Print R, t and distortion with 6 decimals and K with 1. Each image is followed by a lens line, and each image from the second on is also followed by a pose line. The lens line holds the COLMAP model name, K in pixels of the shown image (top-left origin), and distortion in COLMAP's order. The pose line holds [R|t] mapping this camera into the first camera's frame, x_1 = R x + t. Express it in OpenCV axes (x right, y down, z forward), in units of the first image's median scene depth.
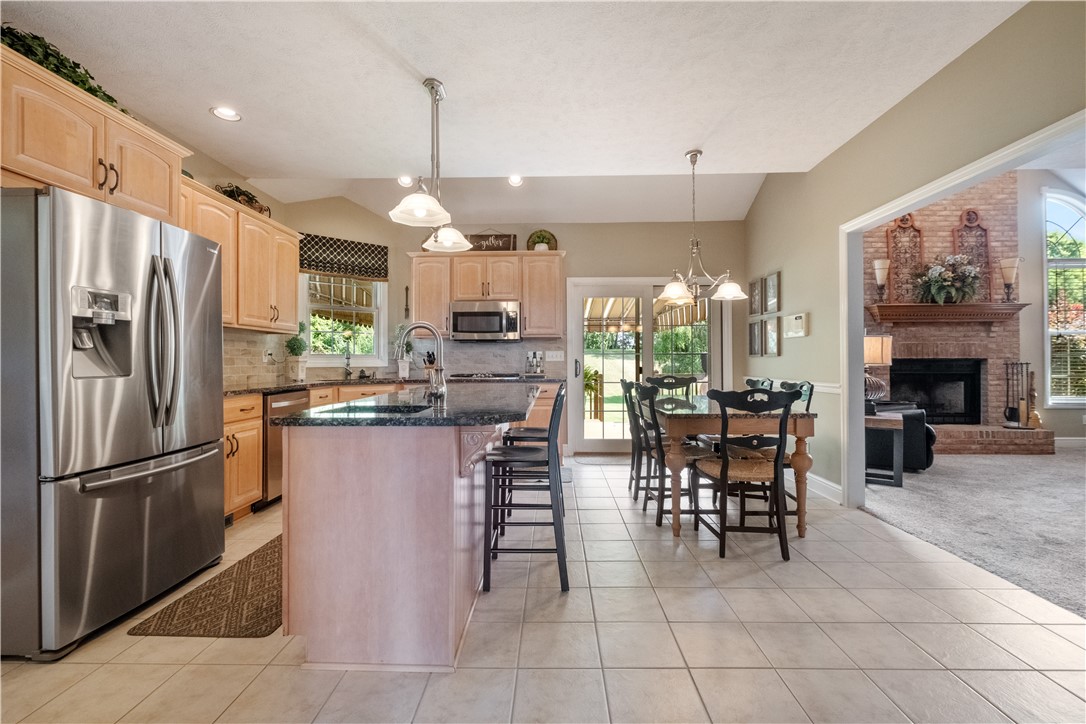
lens RADIAL K [[483.3, 0, 542.7], [0, 483.3, 353.5], [0, 0, 1]] dist [0.000799, 0.000314]
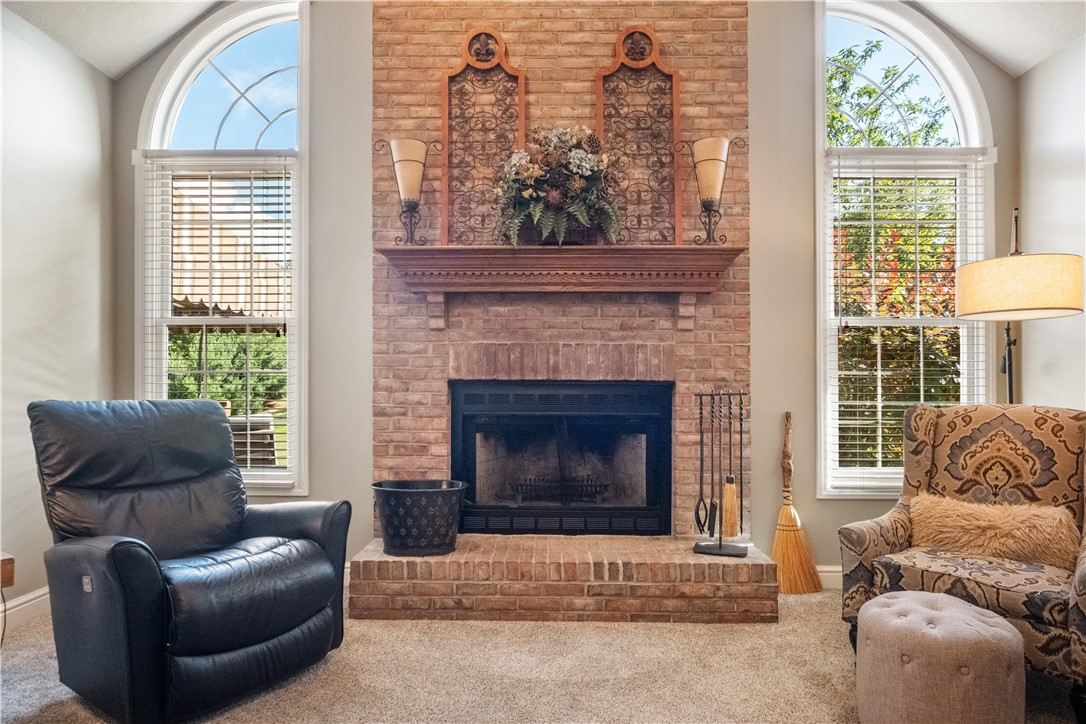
lens RADIAL K [[632.6, 0, 543.1], [0, 632.6, 373.3], [0, 0, 1]] dist [0.002983, 0.000628]
pose [[0.999962, 0.006023, 0.006338, 0.800518], [-0.006001, 0.999976, -0.003462, 0.006467], [-0.006358, 0.003423, 0.999974, 0.447459]]
